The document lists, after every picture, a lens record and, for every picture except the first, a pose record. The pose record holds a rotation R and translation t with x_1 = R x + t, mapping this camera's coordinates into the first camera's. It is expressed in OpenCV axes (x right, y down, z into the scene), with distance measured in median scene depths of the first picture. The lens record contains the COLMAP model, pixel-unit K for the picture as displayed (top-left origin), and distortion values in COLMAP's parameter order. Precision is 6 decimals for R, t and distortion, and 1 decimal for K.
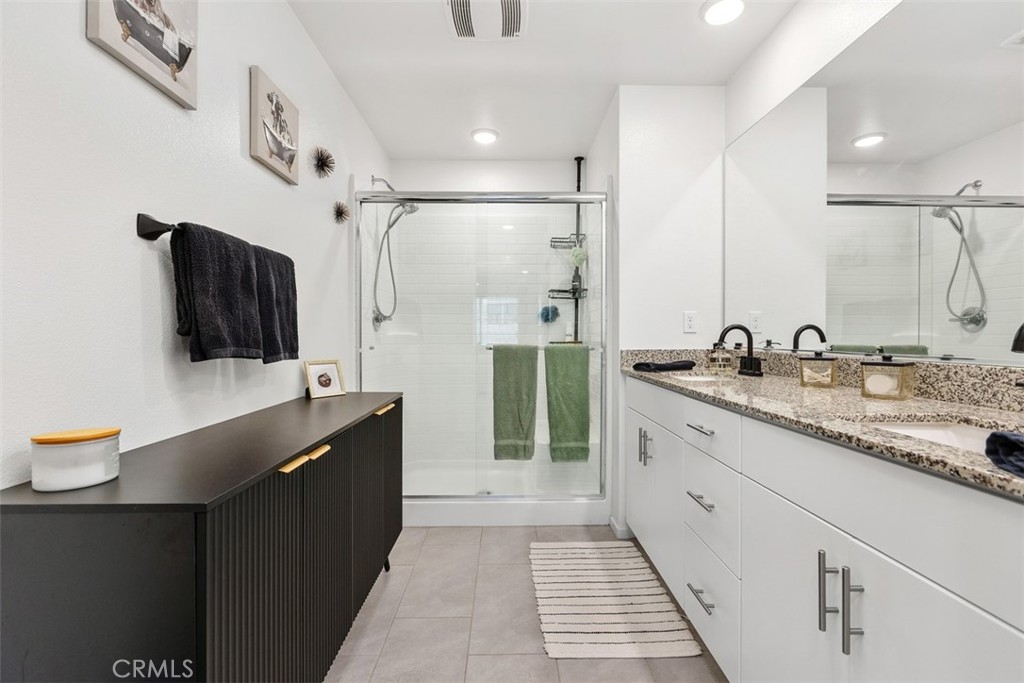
lens RADIAL K [[452.3, 0, 515.3], [0, 452.3, 338.0], [0, 0, 1]] dist [0.001173, -0.000561]
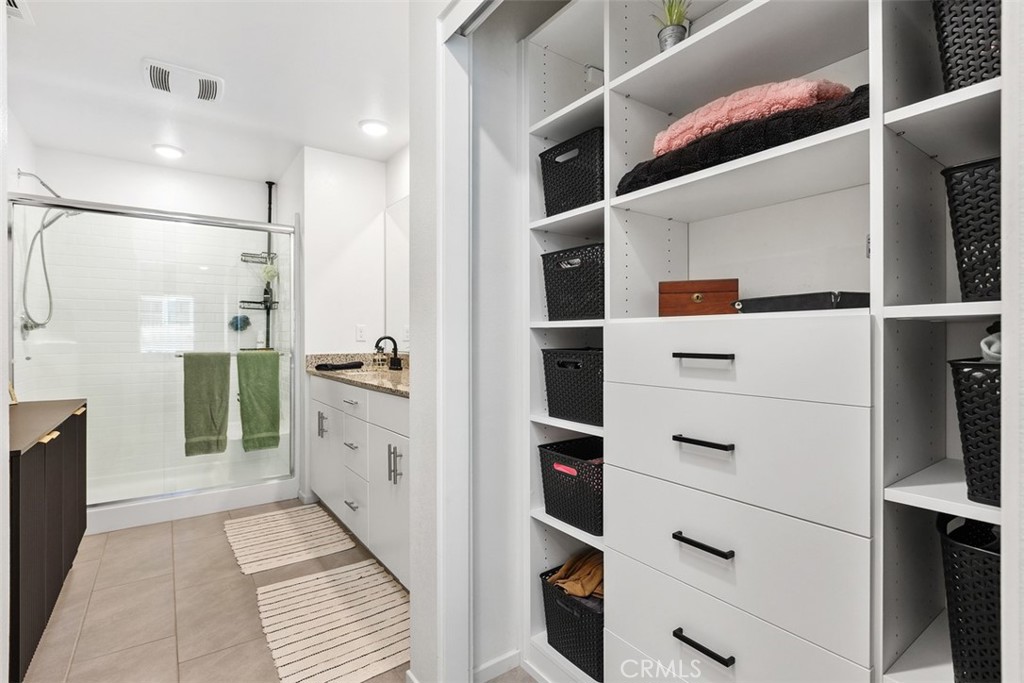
lens RADIAL K [[493.8, 0, 515.8], [0, 493.8, 339.2], [0, 0, 1]] dist [-0.000848, 0.002145]
pose [[0.827926, -0.002865, 0.560829, -0.056021], [0.005577, 0.999980, -0.003126, -0.009729], [-0.560809, 0.005716, 0.827925, -0.472059]]
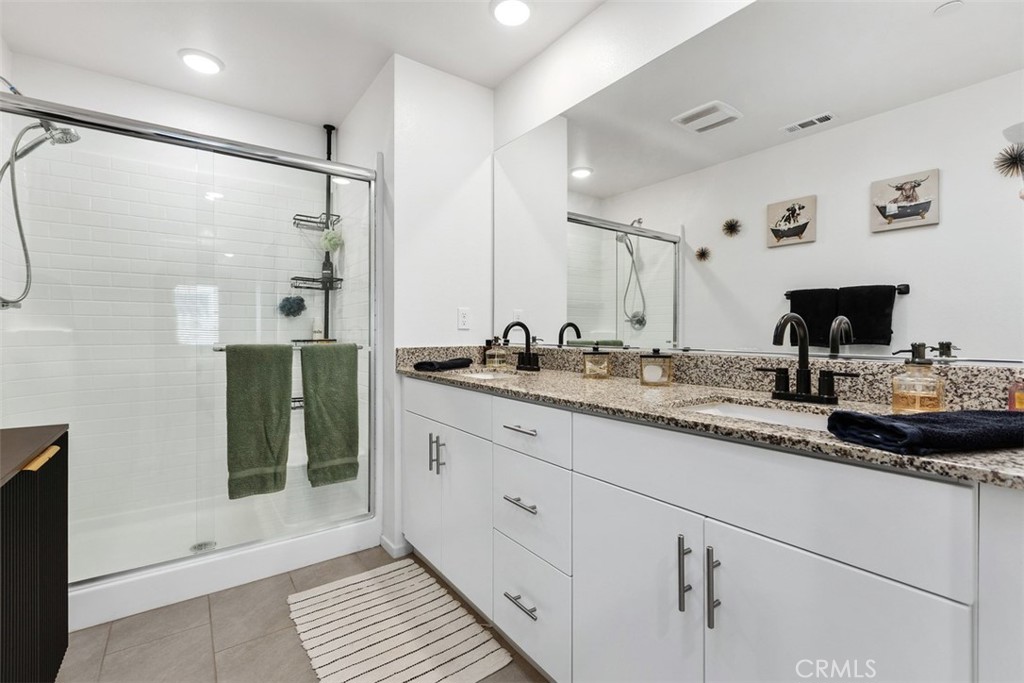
lens RADIAL K [[452.3, 0, 513.7], [0, 452.3, 335.4], [0, 0, 1]] dist [0.001173, -0.000561]
pose [[0.822698, -0.003451, 0.568468, -0.086316], [0.003142, 0.999994, 0.001524, 0.000075], [-0.568470, 0.000532, 0.822704, 0.126800]]
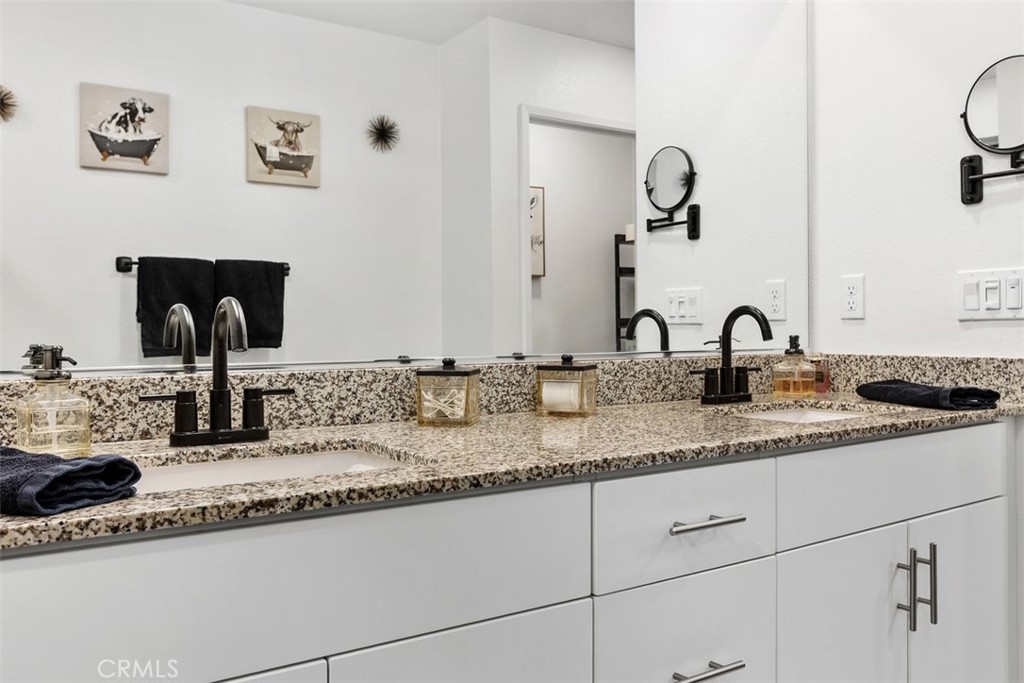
lens RADIAL K [[835.4, 0, 507.0], [0, 835.4, 349.8], [0, 0, 1]] dist [-0.011363, 0.009774]
pose [[-0.526423, -0.019934, 0.849989, -0.133042], [0.013000, 0.999420, 0.031490, -0.007365], [-0.850124, 0.027627, -0.525858, 0.952935]]
